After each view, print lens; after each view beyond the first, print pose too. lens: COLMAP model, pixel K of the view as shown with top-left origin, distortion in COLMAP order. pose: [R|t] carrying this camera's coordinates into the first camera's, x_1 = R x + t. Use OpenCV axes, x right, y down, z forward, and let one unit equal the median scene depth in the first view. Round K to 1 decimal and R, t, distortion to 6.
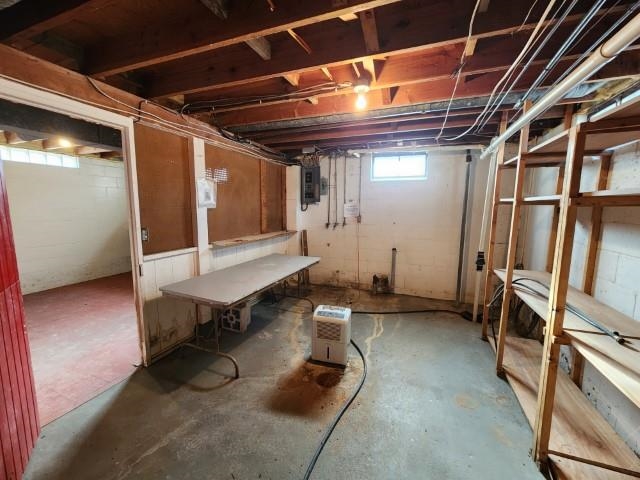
lens RADIAL K [[262.1, 0, 320.9], [0, 262.1, 239.9], [0, 0, 1]] dist [-0.002214, -0.000519]
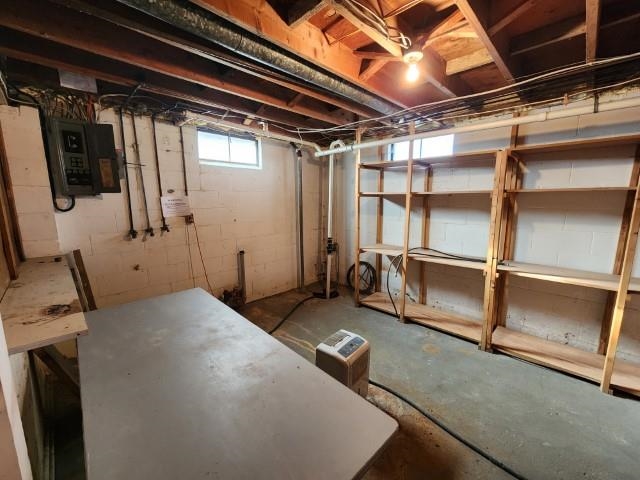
lens RADIAL K [[262.1, 0, 322.6], [0, 262.1, 239.9], [0, 0, 1]] dist [-0.002214, -0.000519]
pose [[0.397723, -0.149321, 0.905273, -0.345468], [0.125746, 0.986229, 0.107429, -0.056325], [-0.908848, 0.071107, 0.411022, 0.417480]]
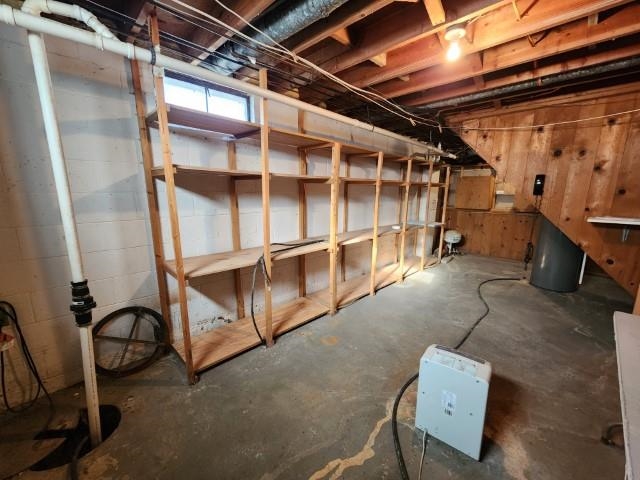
lens RADIAL K [[262.1, 0, 321.8], [0, 262.1, 242.2], [0, 0, 1]] dist [-0.002214, -0.000519]
pose [[-0.915410, -0.098697, 0.390234, 0.068460], [0.030580, 0.949619, 0.311910, -0.100532], [-0.401358, 0.297460, -0.866273, 0.894608]]
